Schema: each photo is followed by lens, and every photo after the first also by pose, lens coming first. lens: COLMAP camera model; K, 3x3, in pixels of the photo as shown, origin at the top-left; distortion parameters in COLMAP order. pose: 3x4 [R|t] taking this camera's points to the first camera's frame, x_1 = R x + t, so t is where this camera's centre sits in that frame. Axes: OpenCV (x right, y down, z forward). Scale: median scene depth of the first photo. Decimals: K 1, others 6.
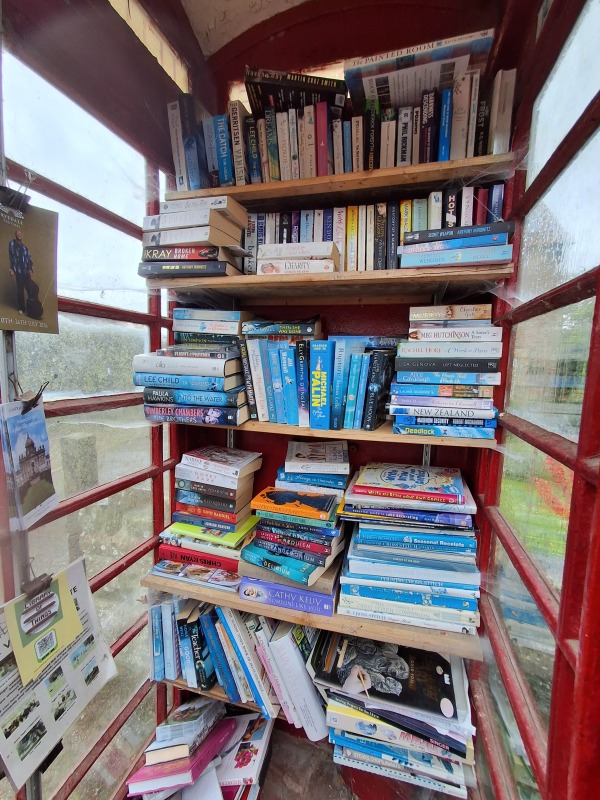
lens RADIAL K [[362.9, 0, 300.0], [0, 362.9, 400.0], [0, 0, 1]] dist [-0.000248, -0.000023]
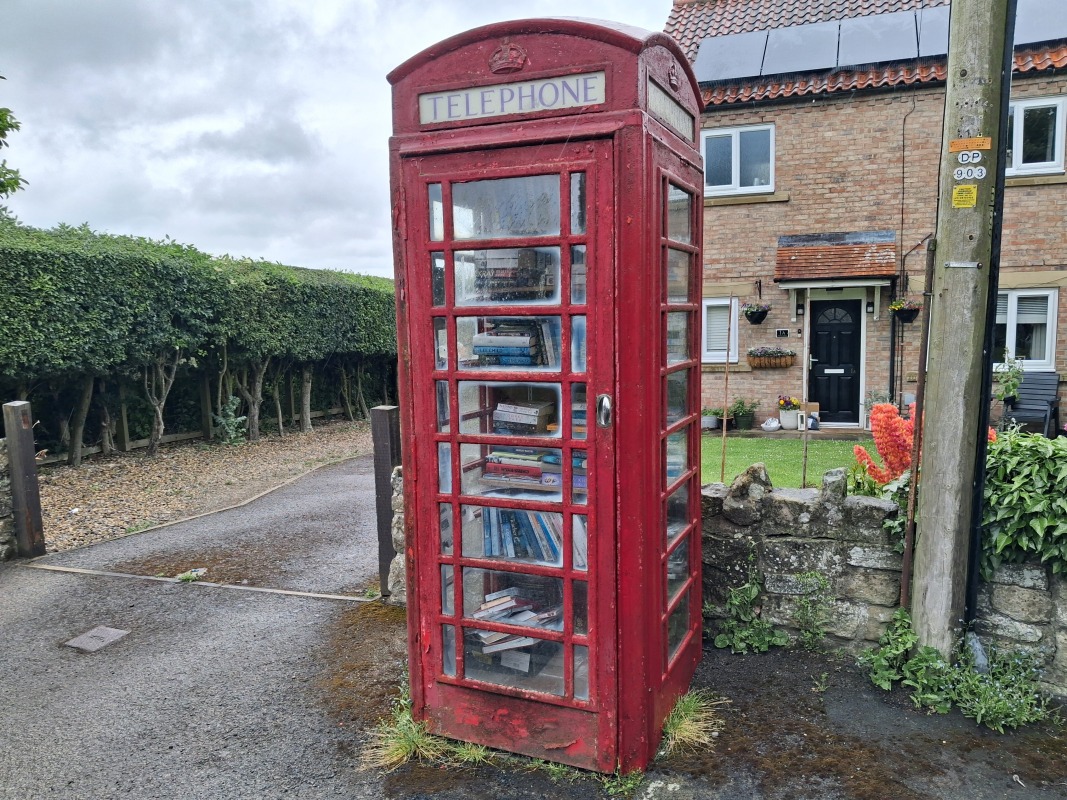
lens RADIAL K [[841.7, 0, 560.4], [0, 841.7, 405.2], [0, 0, 1]] dist [0.009362, -0.002700]
pose [[0.995006, -0.030466, -0.095056, 0.253563], [0.030815, 0.999523, 0.002207, 0.172166], [0.094944, -0.005125, 0.995469, -2.457585]]
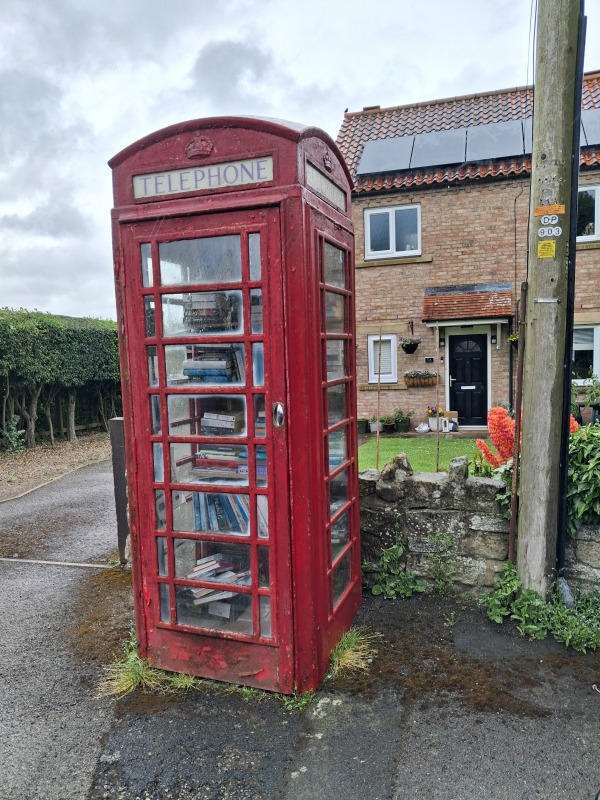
lens RADIAL K [[627.8, 0, 297.5], [0, 627.8, 412.4], [0, 0, 1]] dist [0.011879, 0.004158]
pose [[0.996852, -0.050559, -0.061065, 0.380653], [0.050166, 0.998709, -0.007946, 0.215193], [0.061388, 0.004857, 0.998102, -2.380474]]
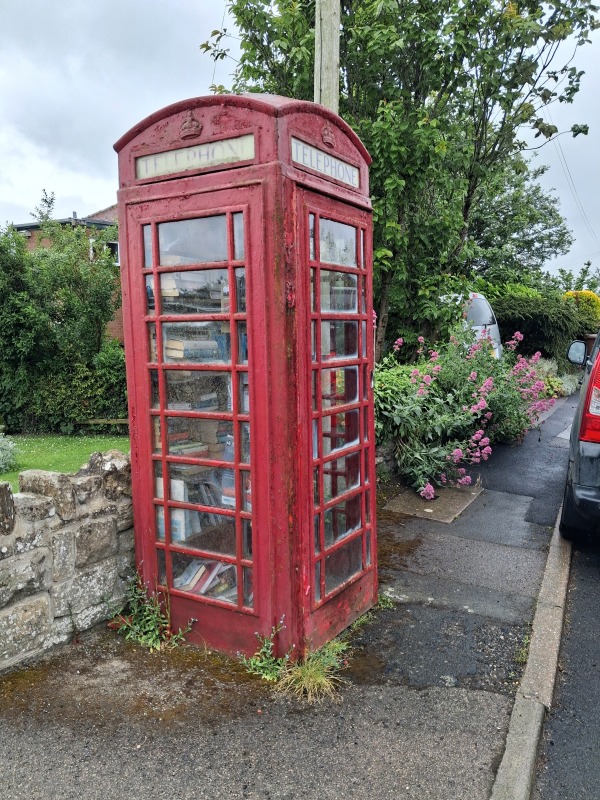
lens RADIAL K [[631.1, 0, 300.0], [0, 631.1, 400.0], [0, 0, 1]] dist [0.009362, -0.002700]
pose [[0.254786, -0.141815, 0.956542, -3.120575], [0.125706, 0.985651, 0.112647, -0.110783], [-0.958792, 0.091542, 0.268957, -0.267913]]
